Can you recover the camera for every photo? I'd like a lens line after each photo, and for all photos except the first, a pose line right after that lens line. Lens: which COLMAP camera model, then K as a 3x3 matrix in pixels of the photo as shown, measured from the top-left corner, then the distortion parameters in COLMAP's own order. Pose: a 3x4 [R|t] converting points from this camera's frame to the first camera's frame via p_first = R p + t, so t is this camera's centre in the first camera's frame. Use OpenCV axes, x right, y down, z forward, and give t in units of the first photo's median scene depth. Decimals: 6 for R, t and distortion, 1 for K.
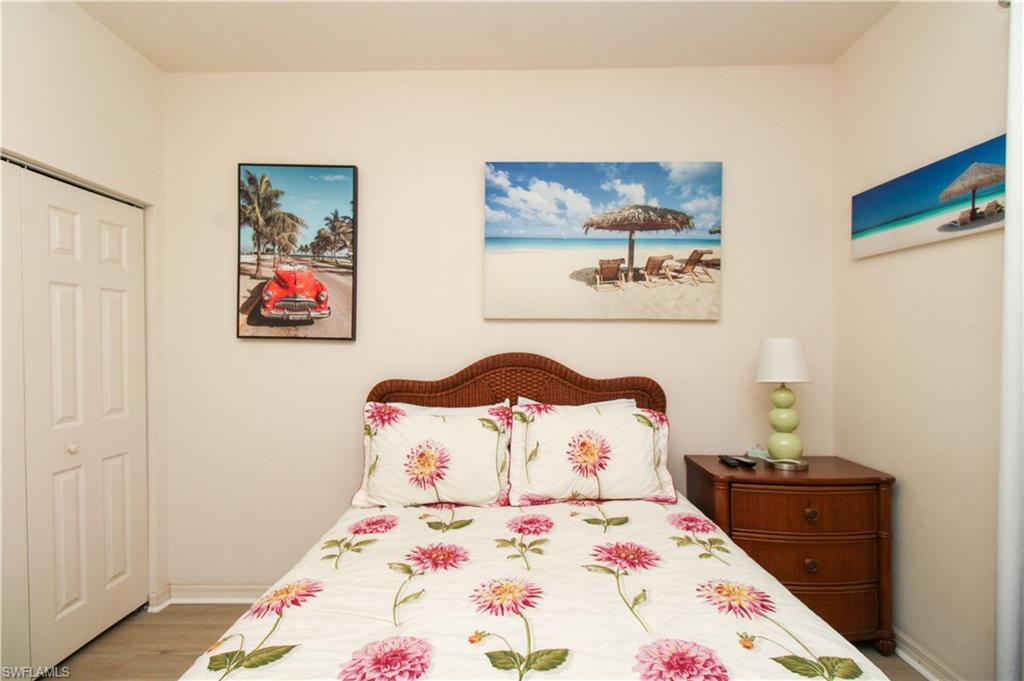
lens RADIAL K [[472.0, 0, 509.0], [0, 472.0, 347.6], [0, 0, 1]] dist [0.003960, -0.013325]
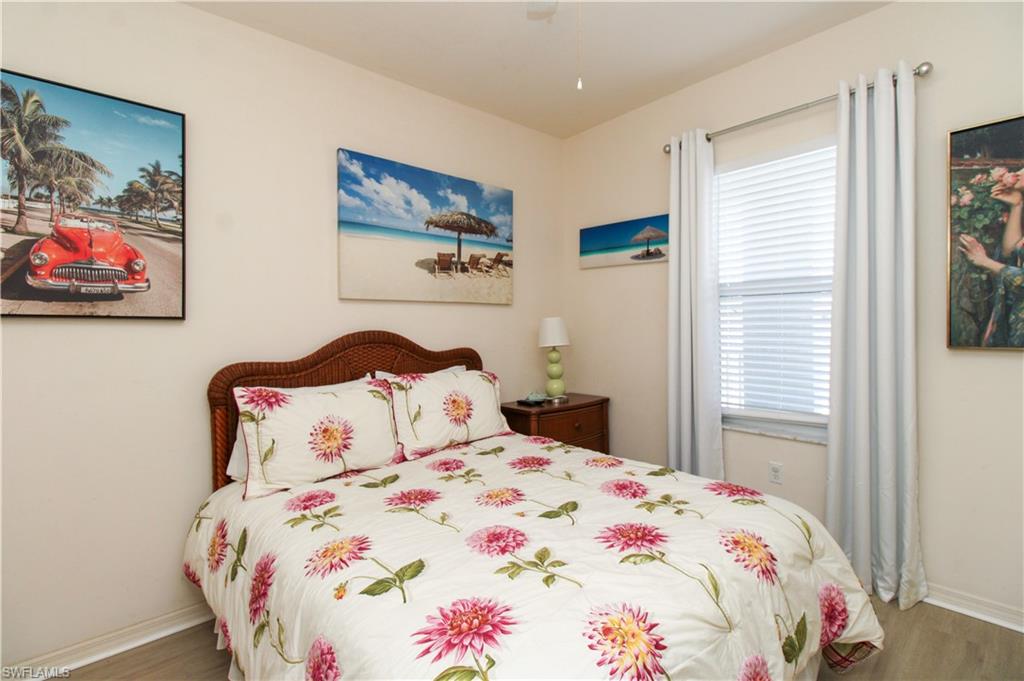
lens RADIAL K [[472.0, 0, 535.9], [0, 472.0, 336.5], [0, 0, 1]] dist [0.003960, -0.013325]
pose [[0.716310, -0.027370, 0.697245, -0.721354], [0.016161, 0.999613, 0.022636, 0.008919], [-0.697595, -0.004946, 0.716475, -0.073210]]
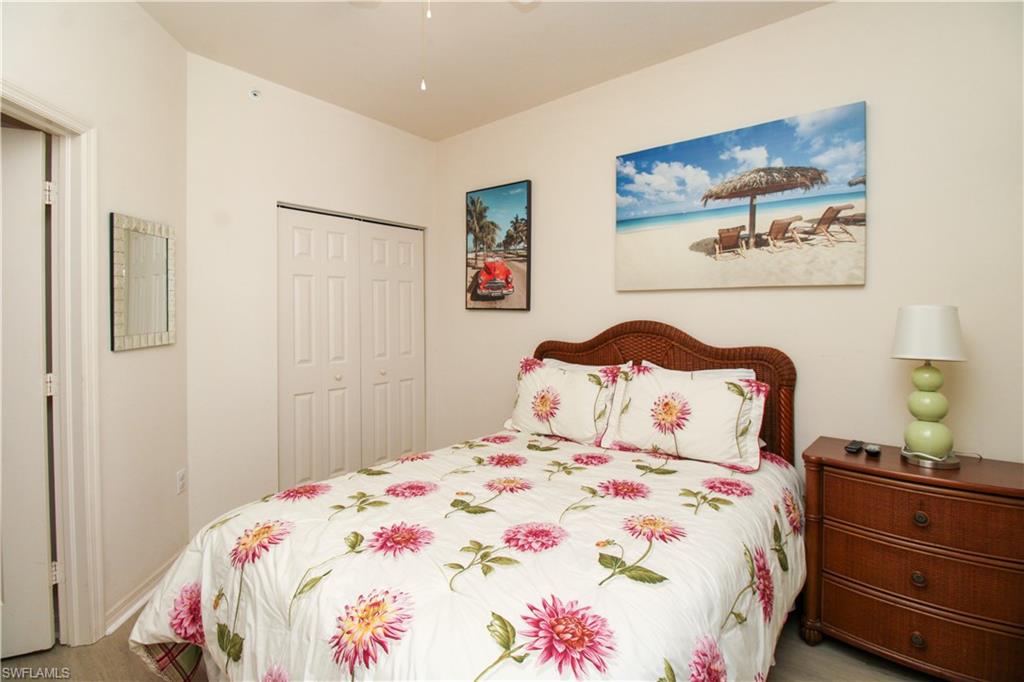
lens RADIAL K [[472.0, 0, 506.5], [0, 472.0, 315.4], [0, 0, 1]] dist [0.003960, -0.013325]
pose [[0.772983, 0.001241, -0.634425, 0.727669], [-0.003899, 0.999988, -0.002795, 0.004239], [0.634415, 0.004633, 0.772979, -0.109502]]
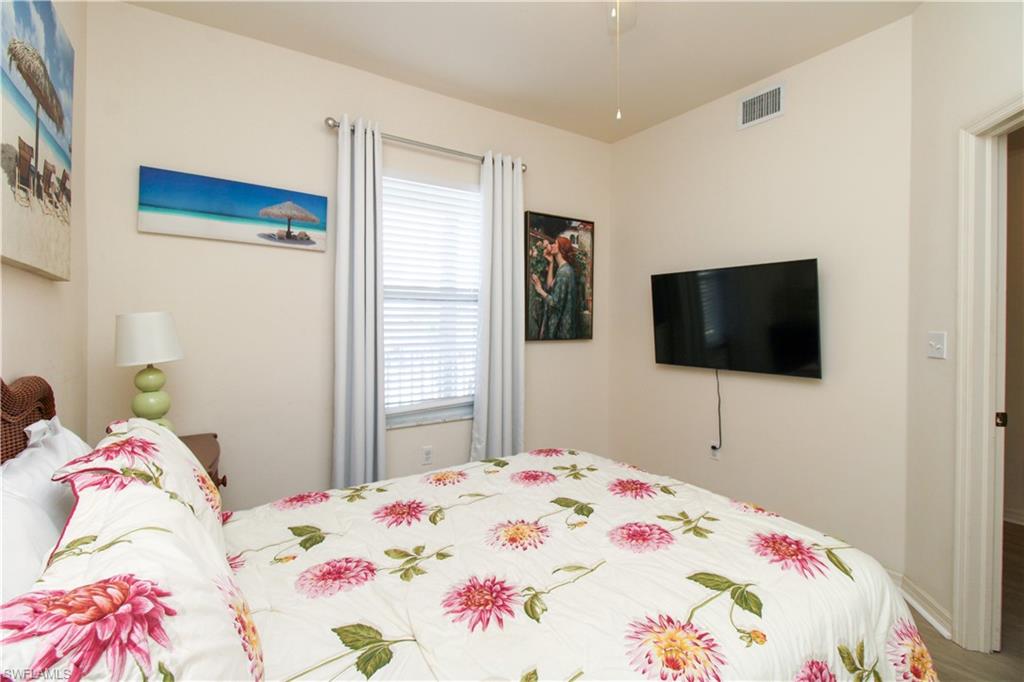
lens RADIAL K [[472.0, 0, 544.2], [0, 472.0, 325.0], [0, 0, 1]] dist [0.003960, -0.013325]
pose [[-0.602407, -0.002386, 0.798186, -0.766352], [0.002836, 0.999983, 0.005130, 0.004556], [-0.798184, 0.005354, -0.602389, 1.305609]]
